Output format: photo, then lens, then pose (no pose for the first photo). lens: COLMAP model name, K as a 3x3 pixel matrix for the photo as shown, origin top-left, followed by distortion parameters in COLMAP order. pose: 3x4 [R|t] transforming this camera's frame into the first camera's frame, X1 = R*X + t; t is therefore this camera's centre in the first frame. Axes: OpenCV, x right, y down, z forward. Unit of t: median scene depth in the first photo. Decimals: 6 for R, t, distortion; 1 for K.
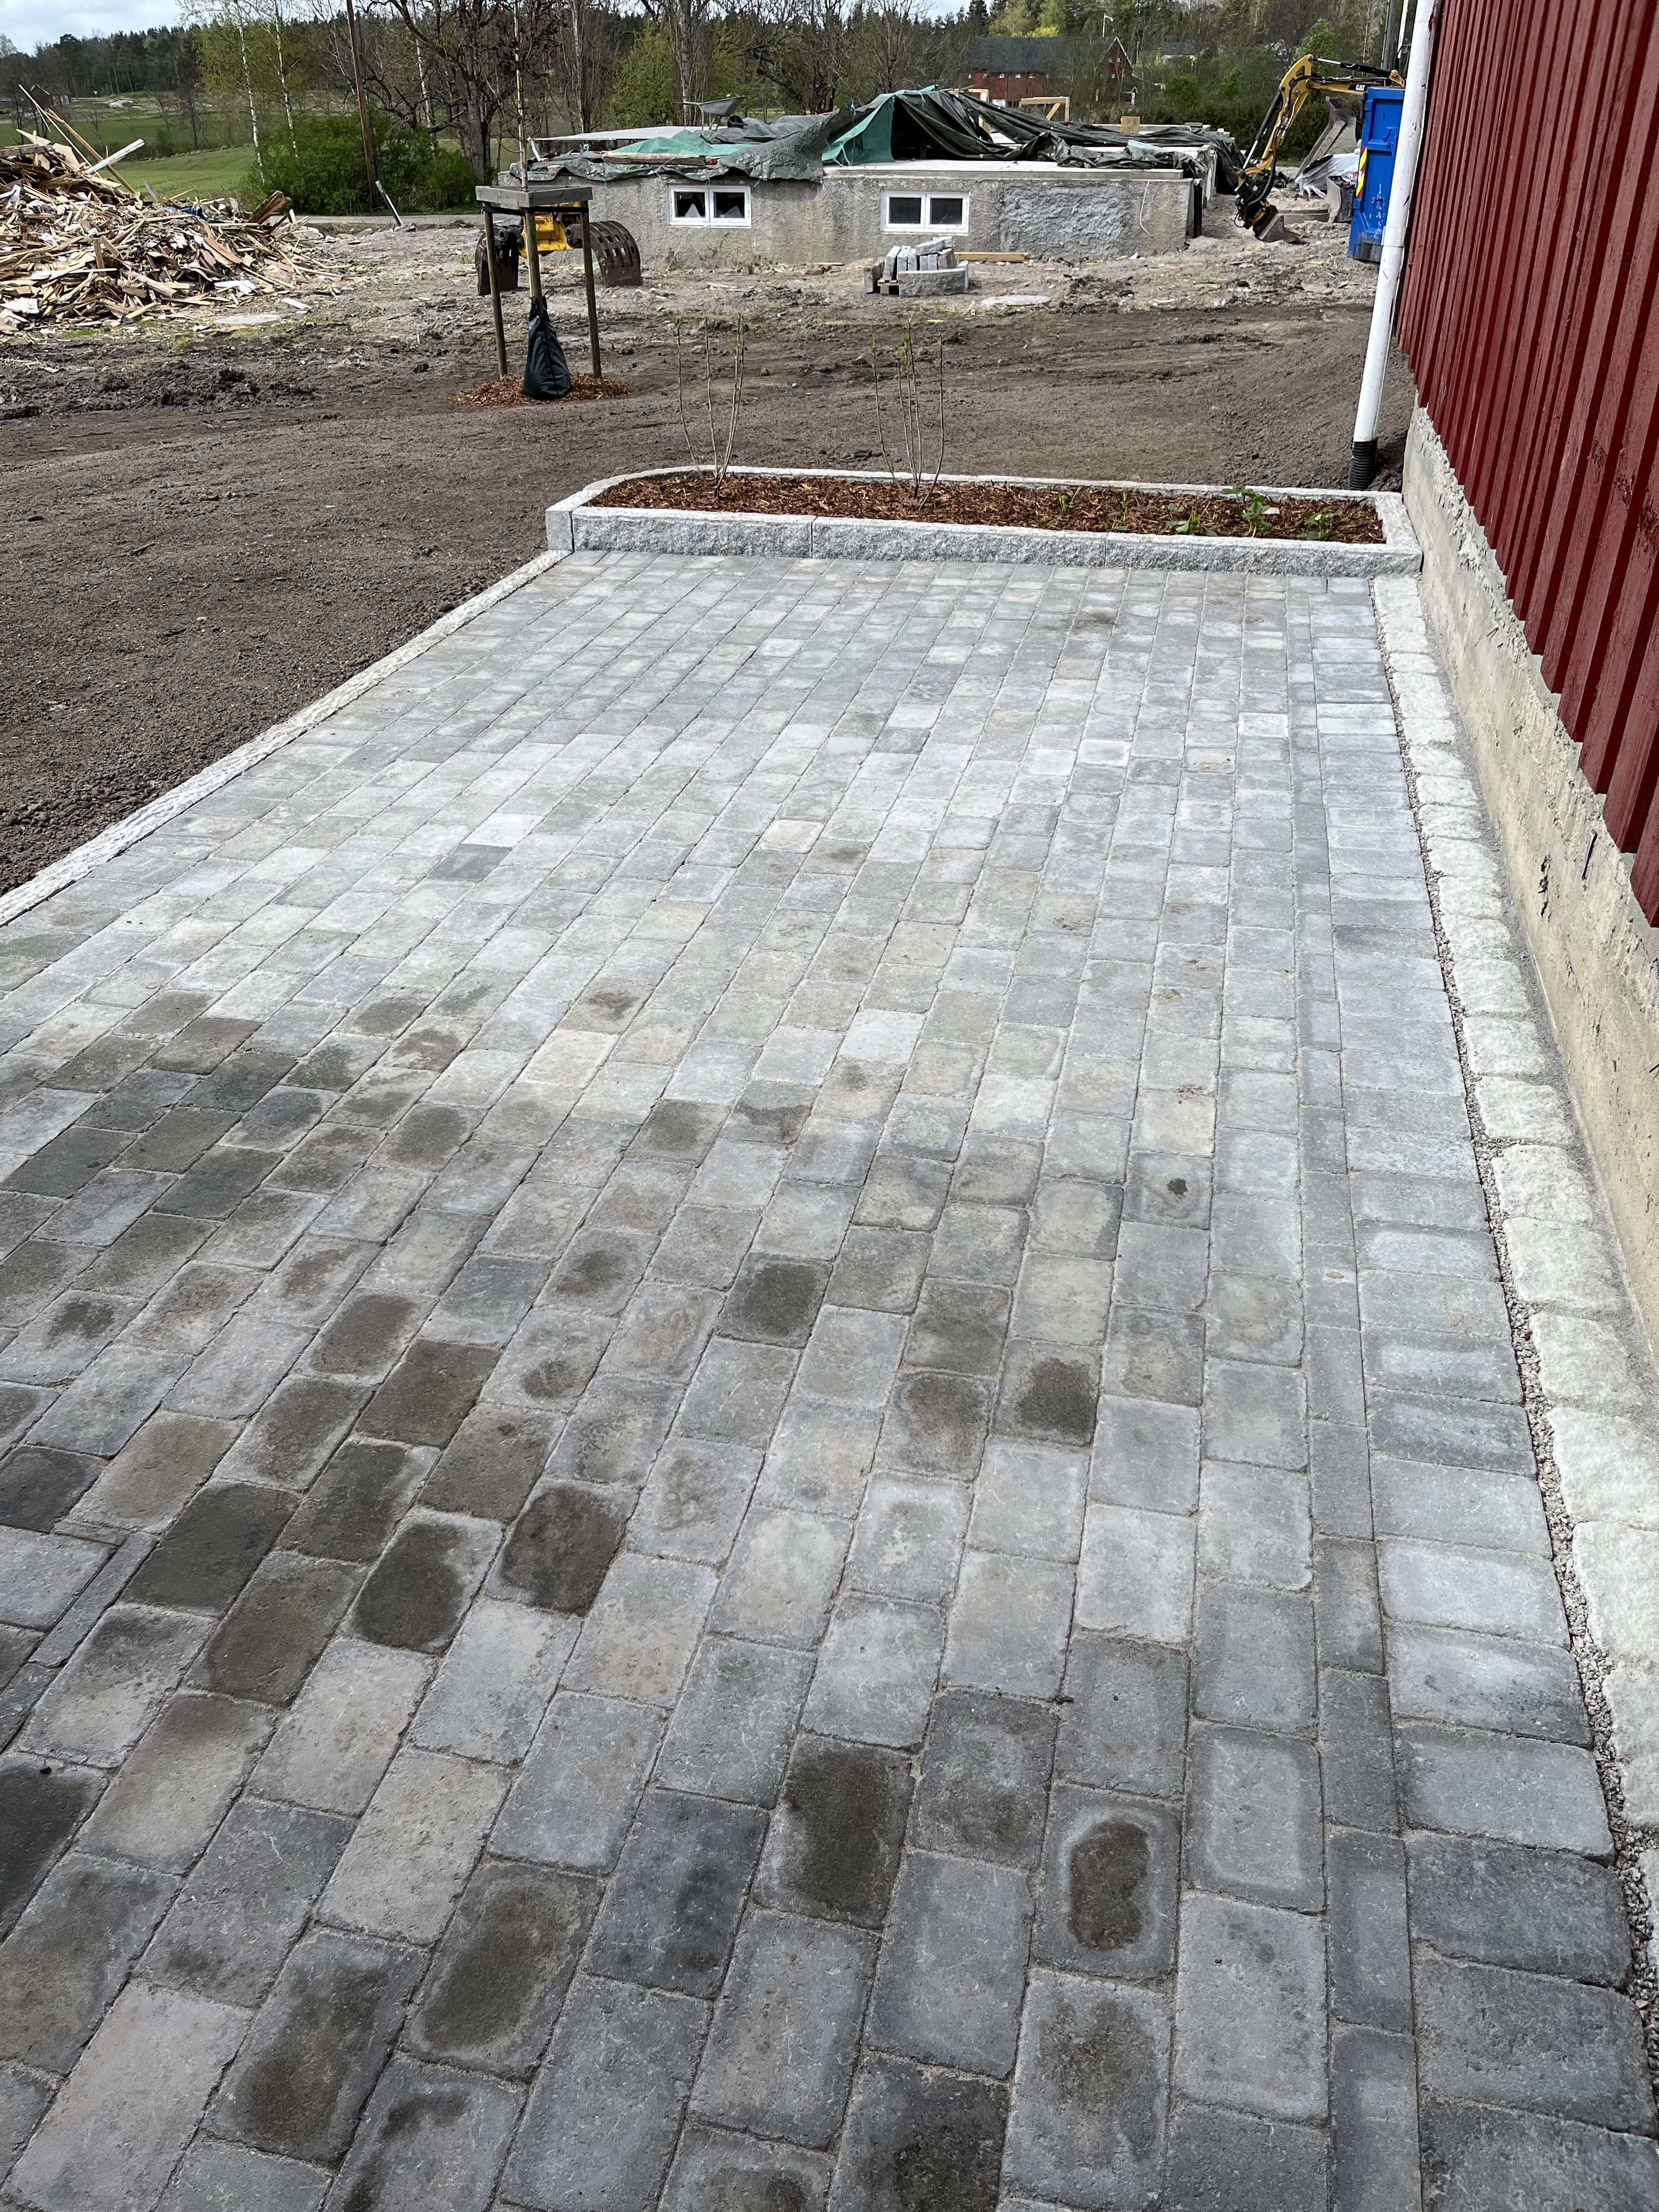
lens RADIAL K [[1665.7, 0, 829.5], [0, 1665.7, 1106.0], [0, 0, 1]] dist [0.056427, -0.087420]
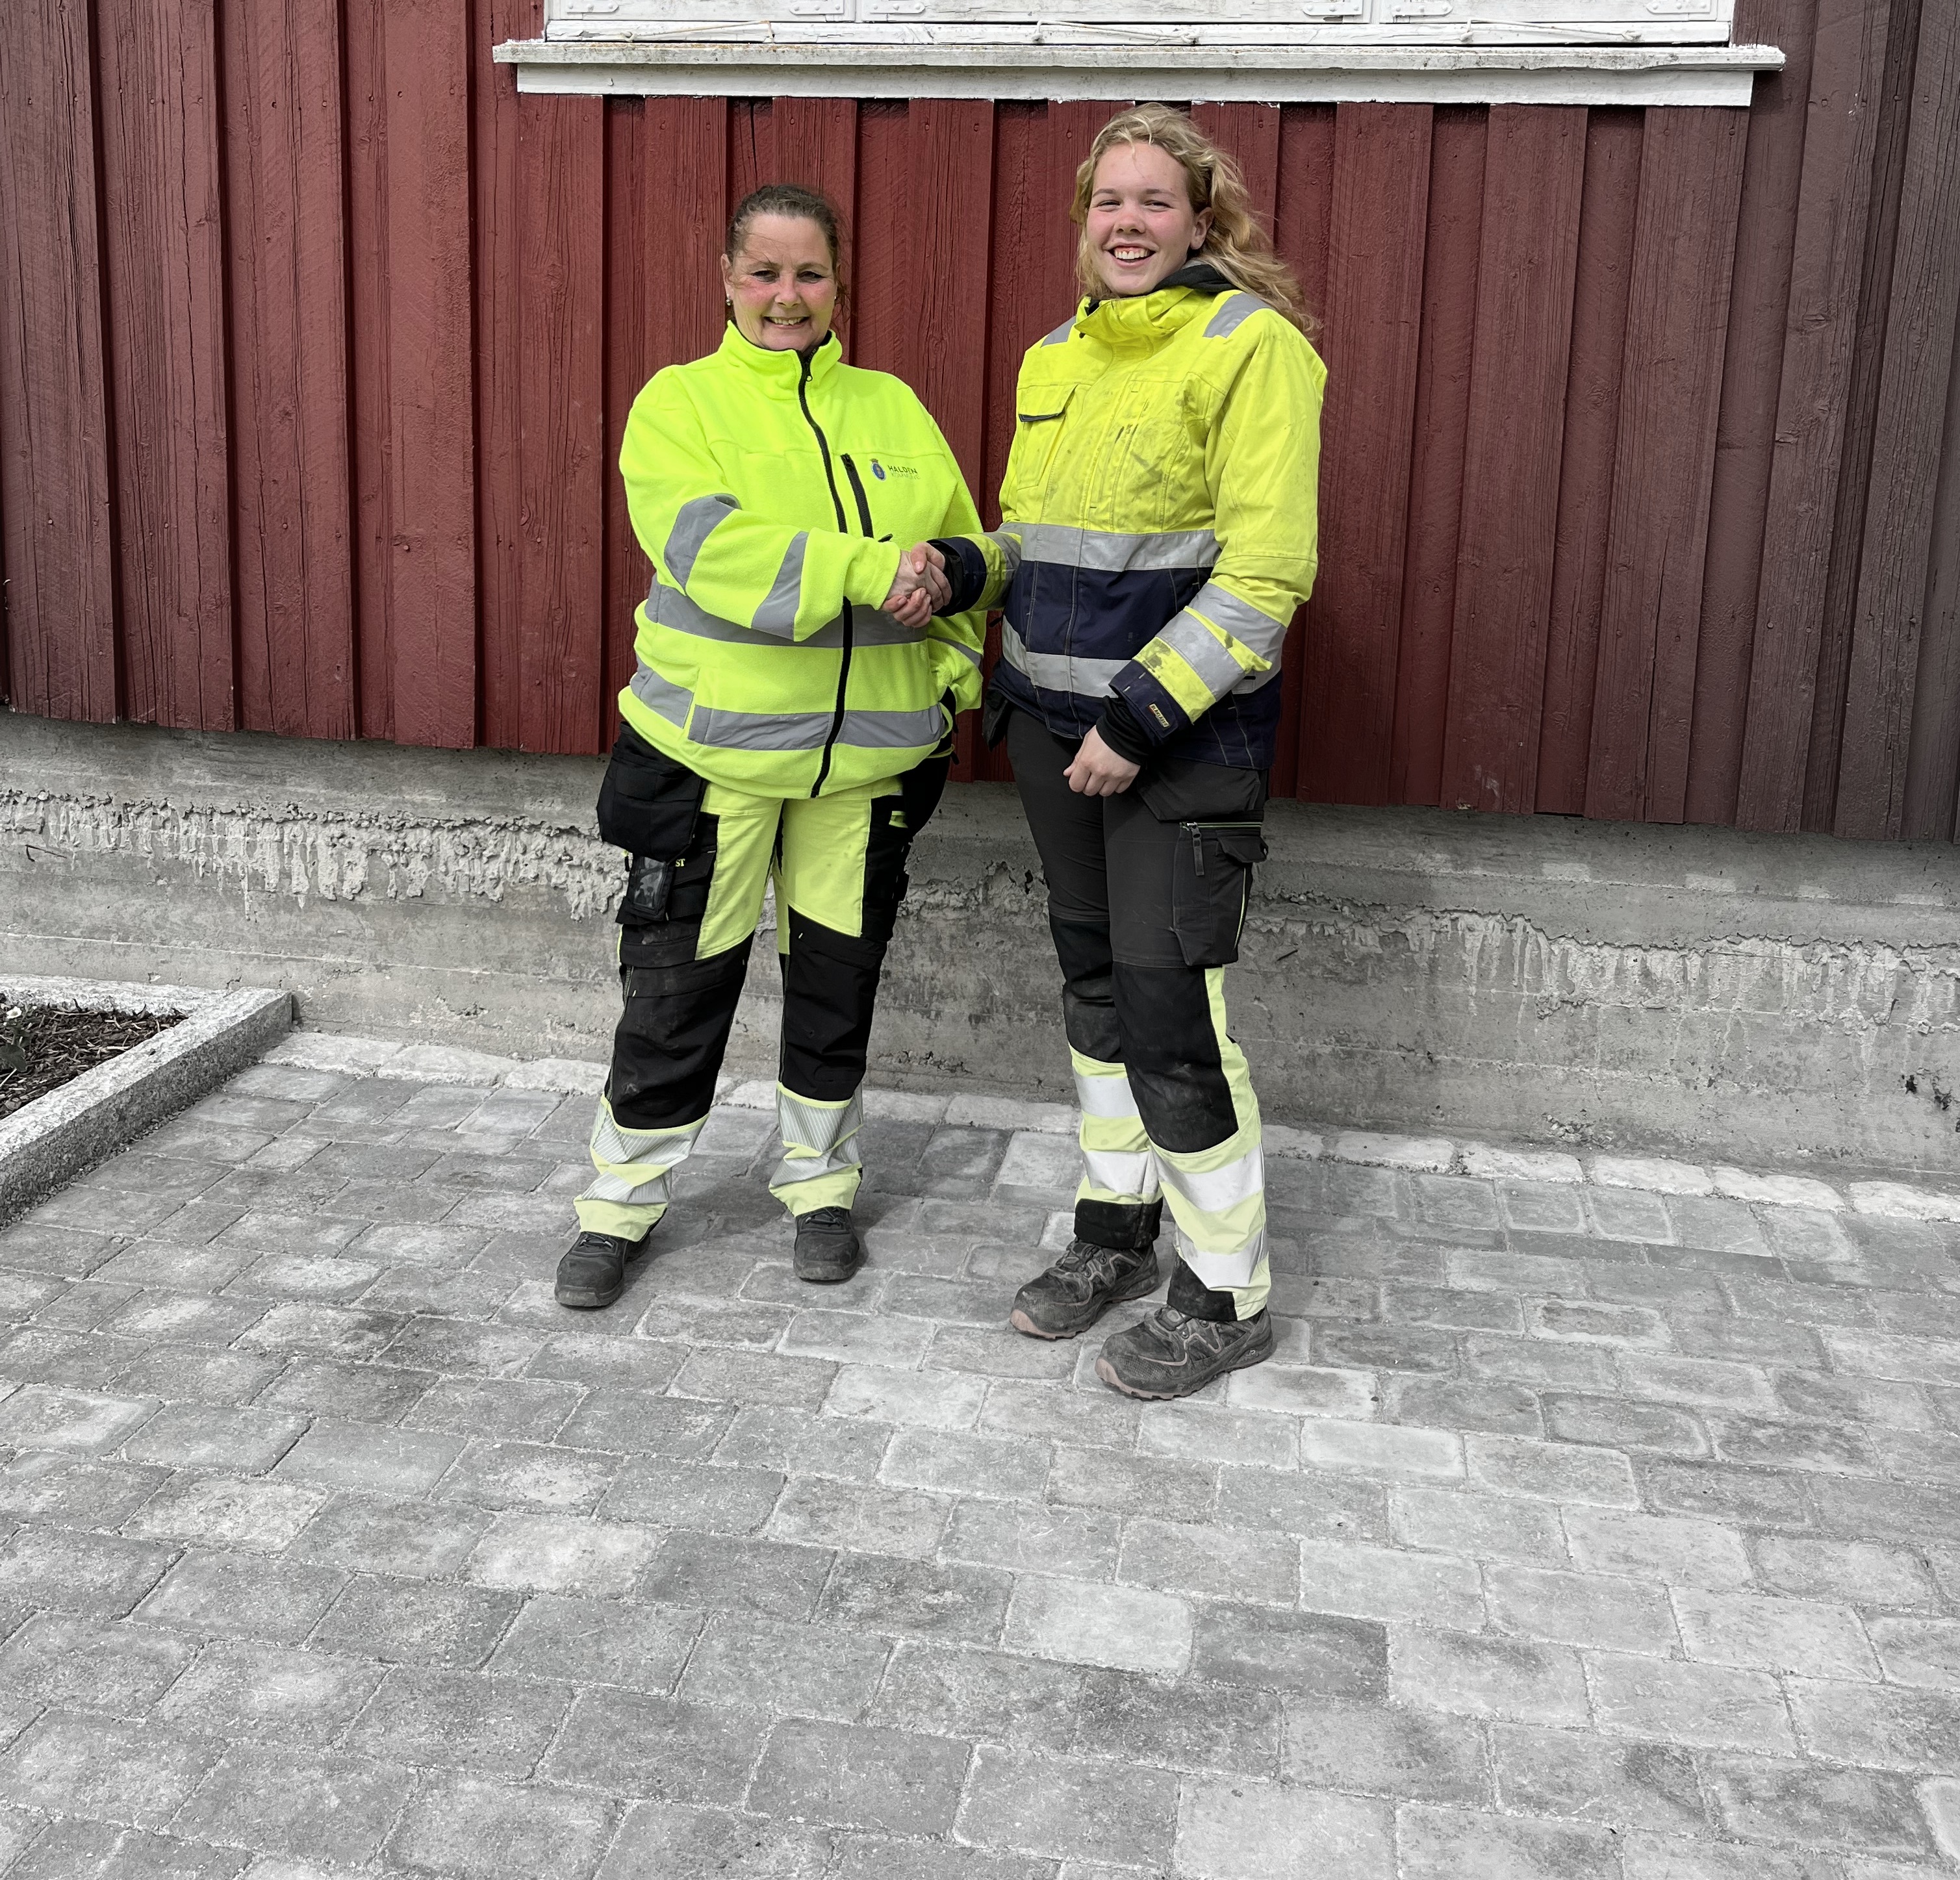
lens RADIAL K [[1991.3, 0, 983.9], [0, 1991.3, 672.3], [0, 0, 1]] dist [0.032633, -0.029209]
pose [[-0.049558, -0.149521, 0.987516, -0.556006], [0.498001, 0.853356, 0.154199, -0.758708], [-0.865759, 0.499426, 0.032171, 1.353019]]
